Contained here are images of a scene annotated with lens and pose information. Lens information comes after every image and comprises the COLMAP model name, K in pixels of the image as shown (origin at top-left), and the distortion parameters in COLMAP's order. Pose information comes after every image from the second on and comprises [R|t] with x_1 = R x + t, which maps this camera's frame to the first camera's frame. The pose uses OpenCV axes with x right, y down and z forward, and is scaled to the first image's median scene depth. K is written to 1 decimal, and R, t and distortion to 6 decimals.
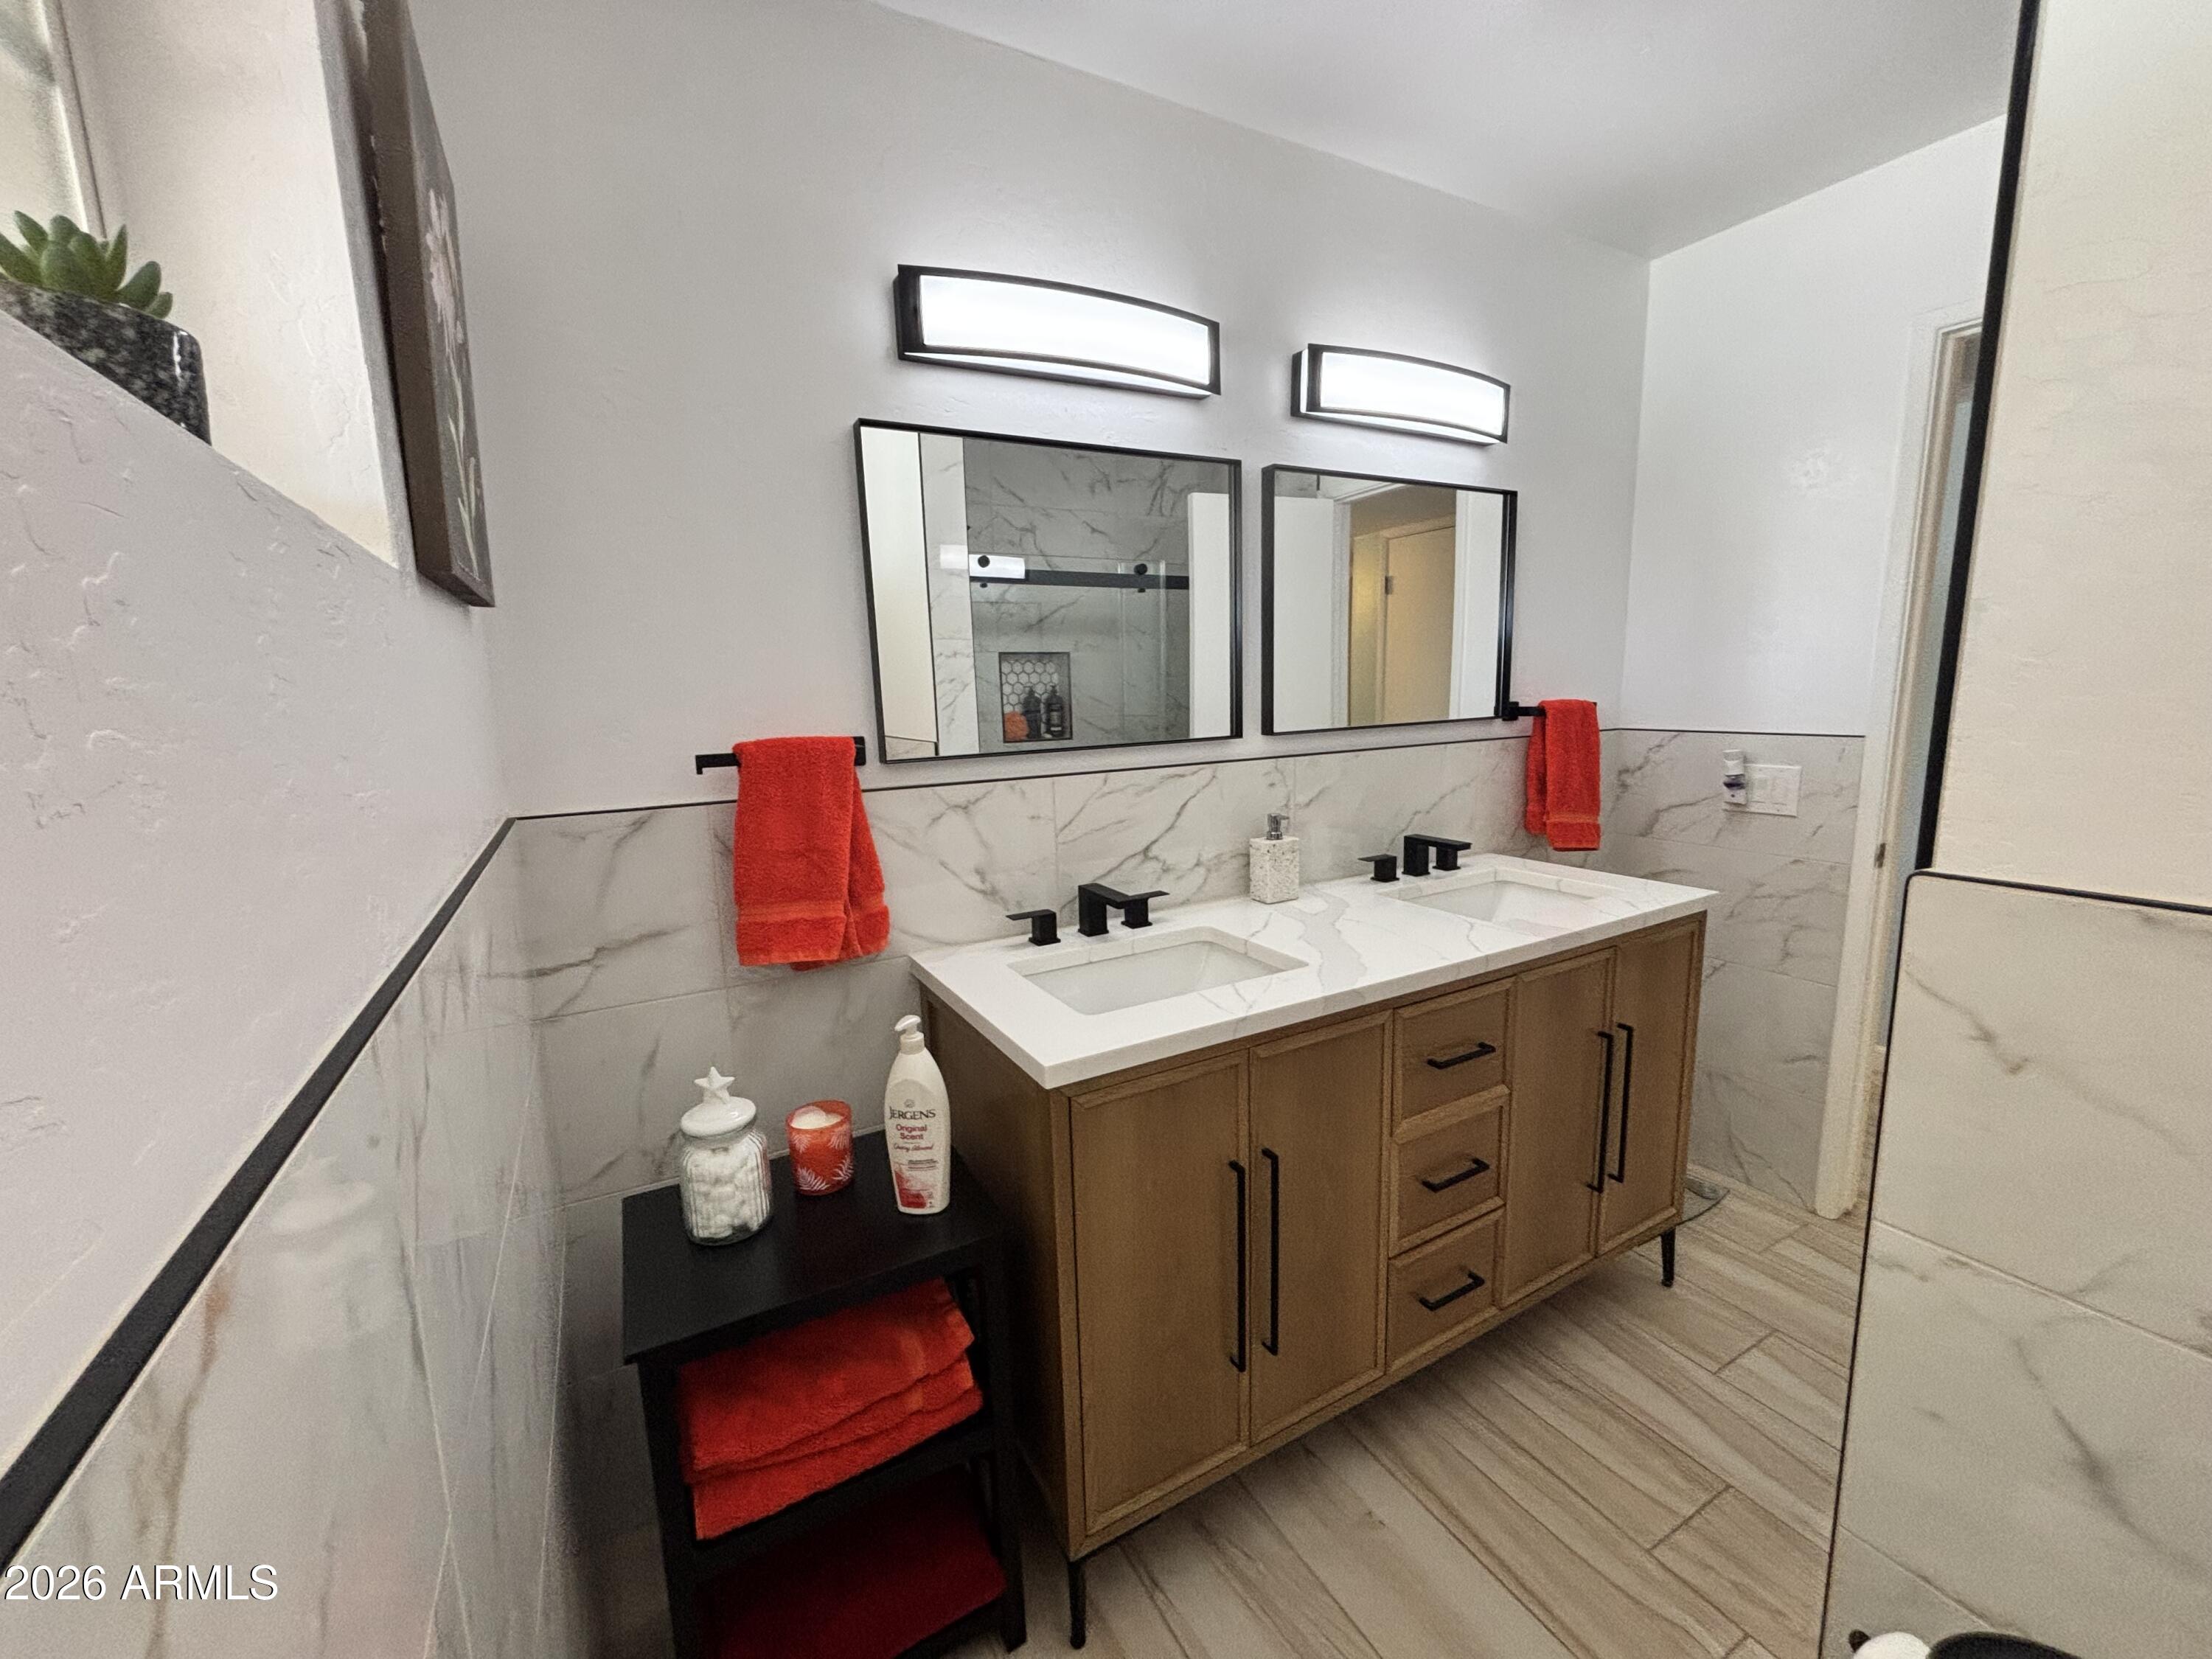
lens RADIAL K [[900.3, 0, 1106.0], [0, 900.3, 829.5], [0, 0, 1]] dist [0.001699, -0.000326]
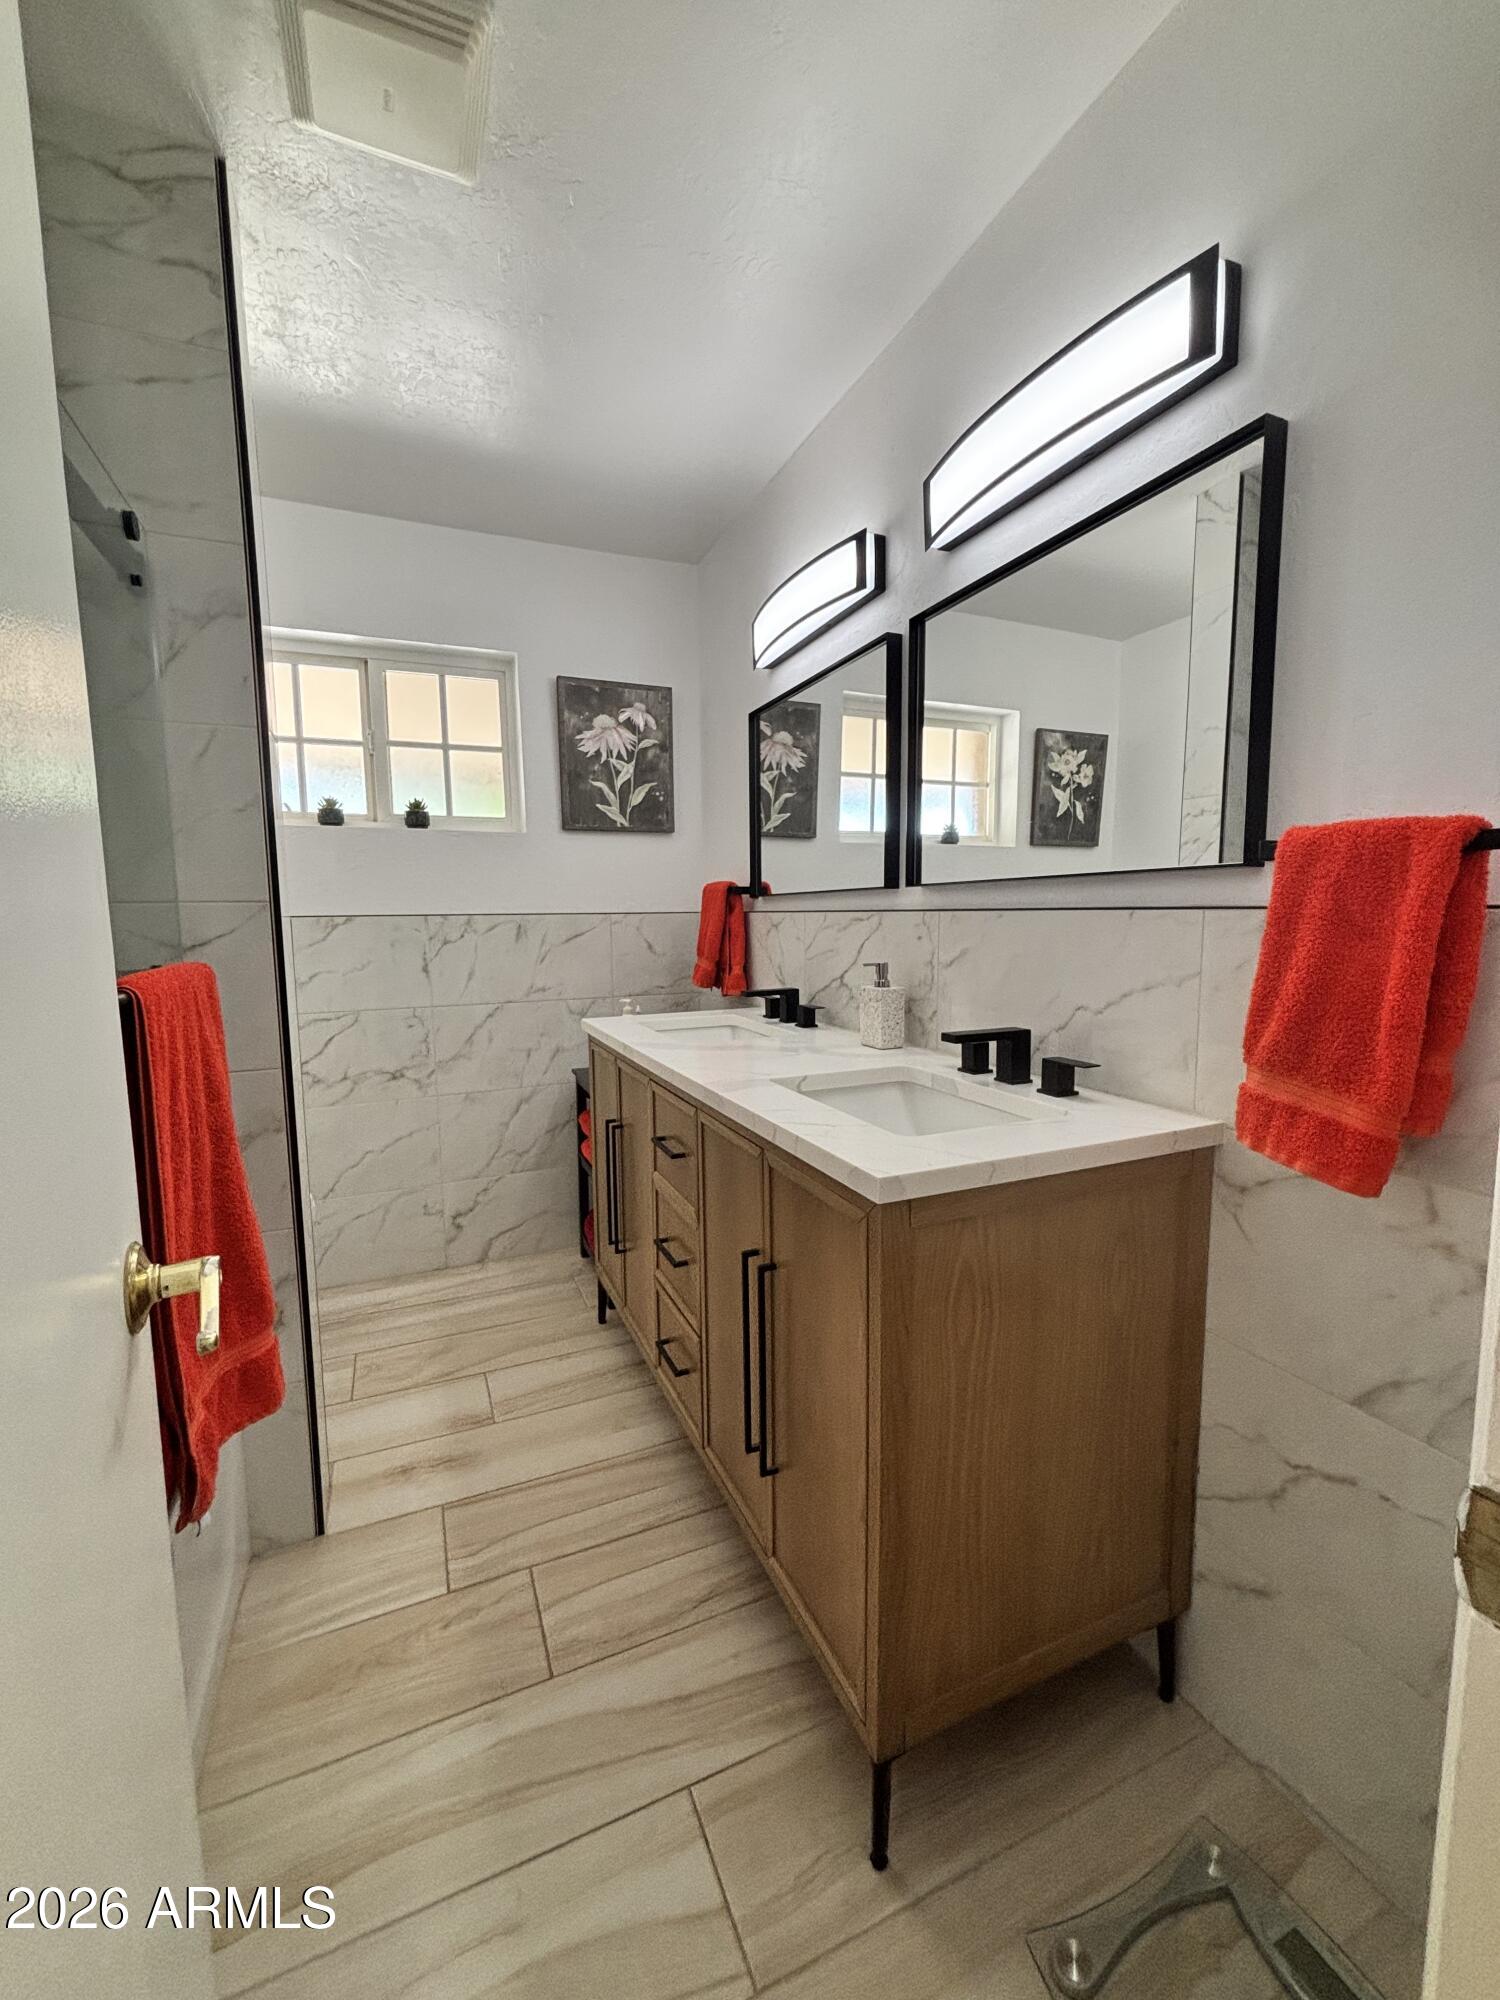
lens RADIAL K [[814.0, 0, 750.0], [0, 814.0, 1000.0], [0, 0, 1]] dist [0.001699, -0.000326]
pose [[-0.090779, 0.140971, -0.985843, 1.139890], [-0.142251, 0.977944, 0.152940, -0.097669], [0.985659, 0.154121, -0.068724, 0.931212]]
